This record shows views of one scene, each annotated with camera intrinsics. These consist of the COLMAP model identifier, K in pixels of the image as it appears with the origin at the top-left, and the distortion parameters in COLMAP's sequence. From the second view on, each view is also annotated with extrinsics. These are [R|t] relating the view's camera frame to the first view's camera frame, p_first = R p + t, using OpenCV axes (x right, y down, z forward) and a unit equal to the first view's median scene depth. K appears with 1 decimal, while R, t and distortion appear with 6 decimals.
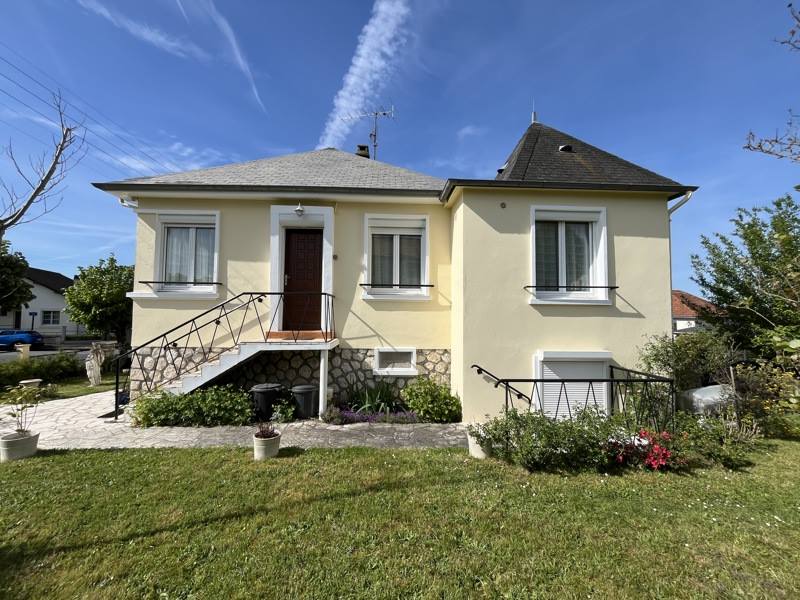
lens RADIAL K [[372.2, 0, 399.7], [0, 372.2, 302.0], [0, 0, 1]] dist [0.060439, 0.000023]
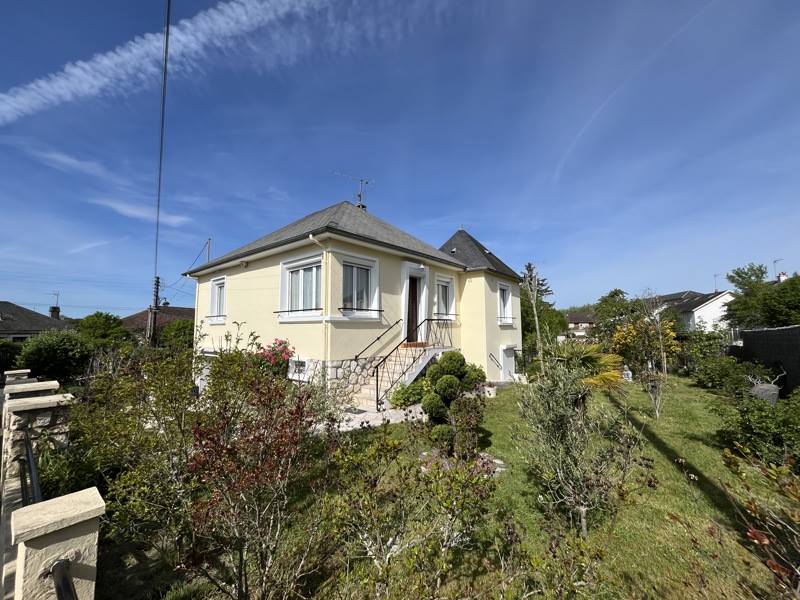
lens RADIAL K [[322.7, 0, 398.5], [0, 322.7, 299.5], [0, 0, 1]] dist [-0.007156, 0.000026]
pose [[0.648667, 0.051240, 0.759346, -1.310271], [-0.011161, 0.998264, -0.057828, -0.021479], [-0.760991, 0.029036, 0.648113, 0.161860]]
